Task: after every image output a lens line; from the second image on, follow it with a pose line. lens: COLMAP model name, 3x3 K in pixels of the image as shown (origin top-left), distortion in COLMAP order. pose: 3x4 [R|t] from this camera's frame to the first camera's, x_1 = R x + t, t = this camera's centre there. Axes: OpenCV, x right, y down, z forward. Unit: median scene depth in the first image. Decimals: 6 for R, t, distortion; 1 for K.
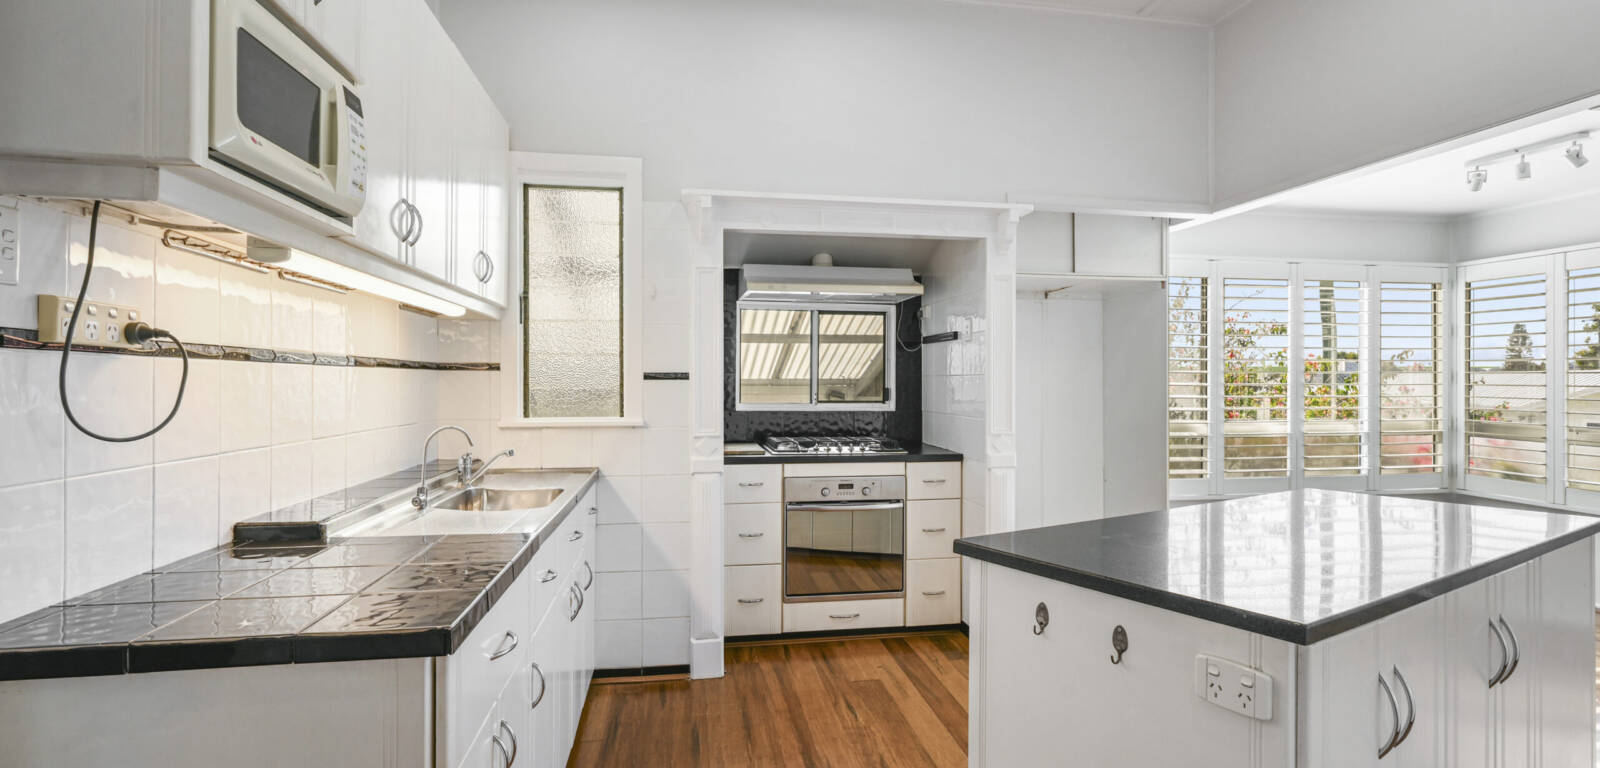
lens RADIAL K [[721.3, 0, 798.9], [0, 721.3, 381.0], [0, 0, 1]] dist [-0.005194, -0.000960]
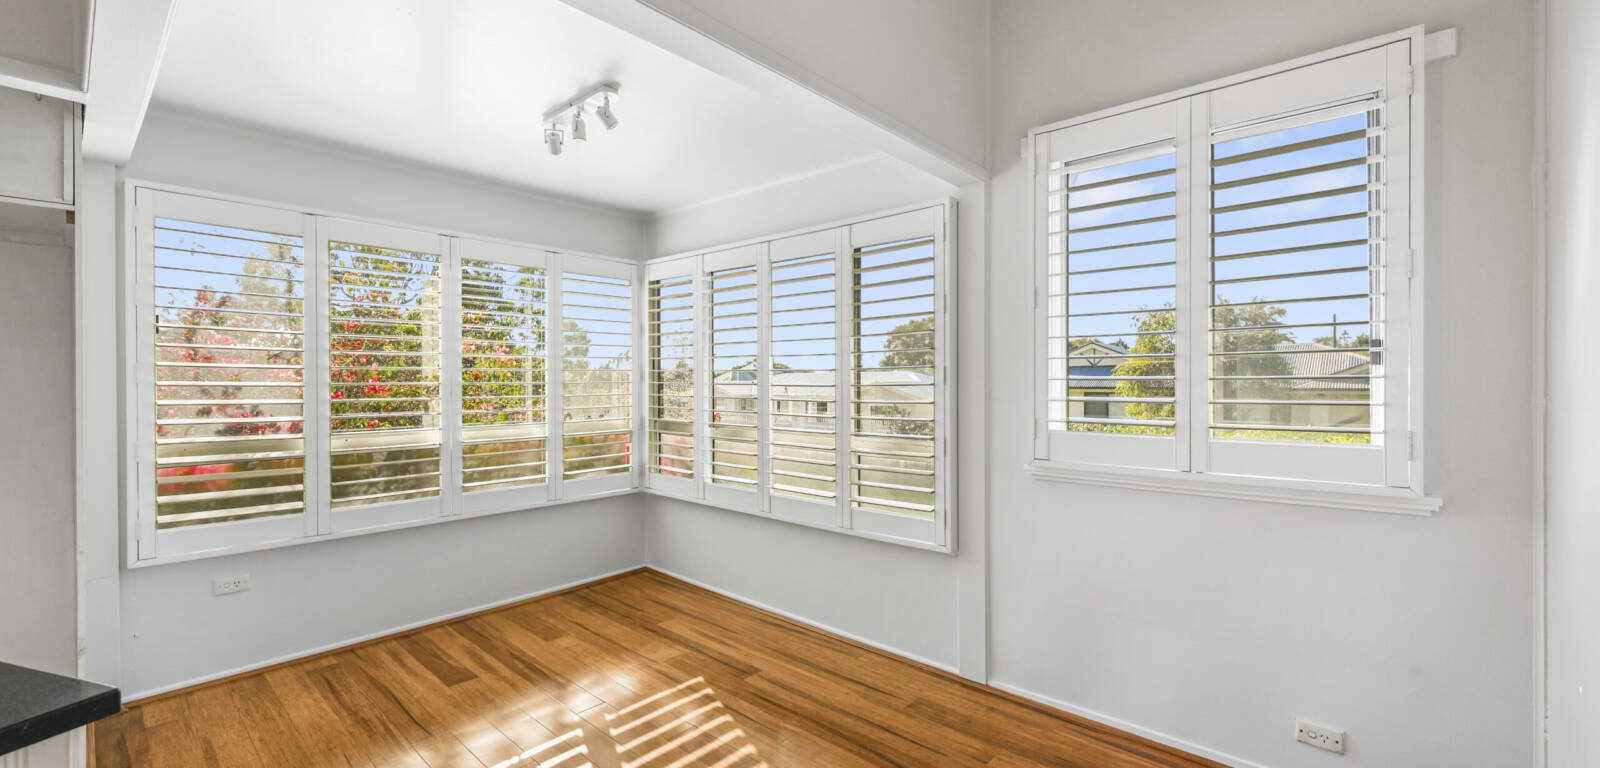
lens RADIAL K [[647.1, 0, 807.6], [0, 647.1, 383.8], [0, 0, 1]] dist [0.003028, 0.000048]
pose [[0.769909, -0.007383, 0.638111, 0.537002], [0.005959, 0.999973, 0.004380, 0.004246], [-0.638126, 0.000430, 0.769932, 0.172164]]
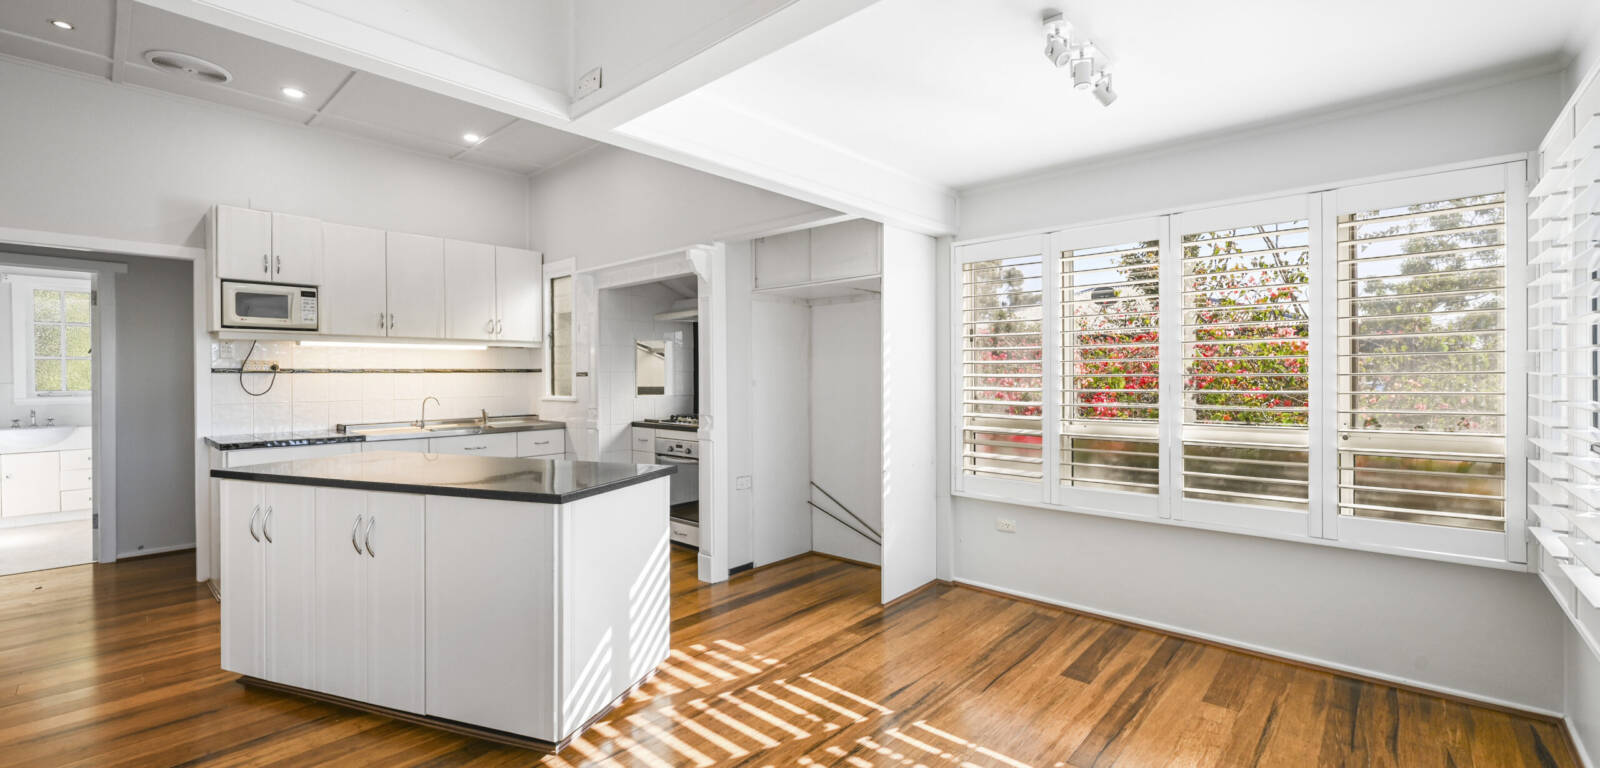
lens RADIAL K [[647.1, 0, 811.9], [0, 647.1, 380.7], [0, 0, 1]] dist [0.003028, 0.000048]
pose [[0.630962, -0.000937, -0.775813, 0.985727], [0.006215, 0.999973, 0.003847, 0.005068], [0.775789, -0.007249, 0.630951, 0.282153]]
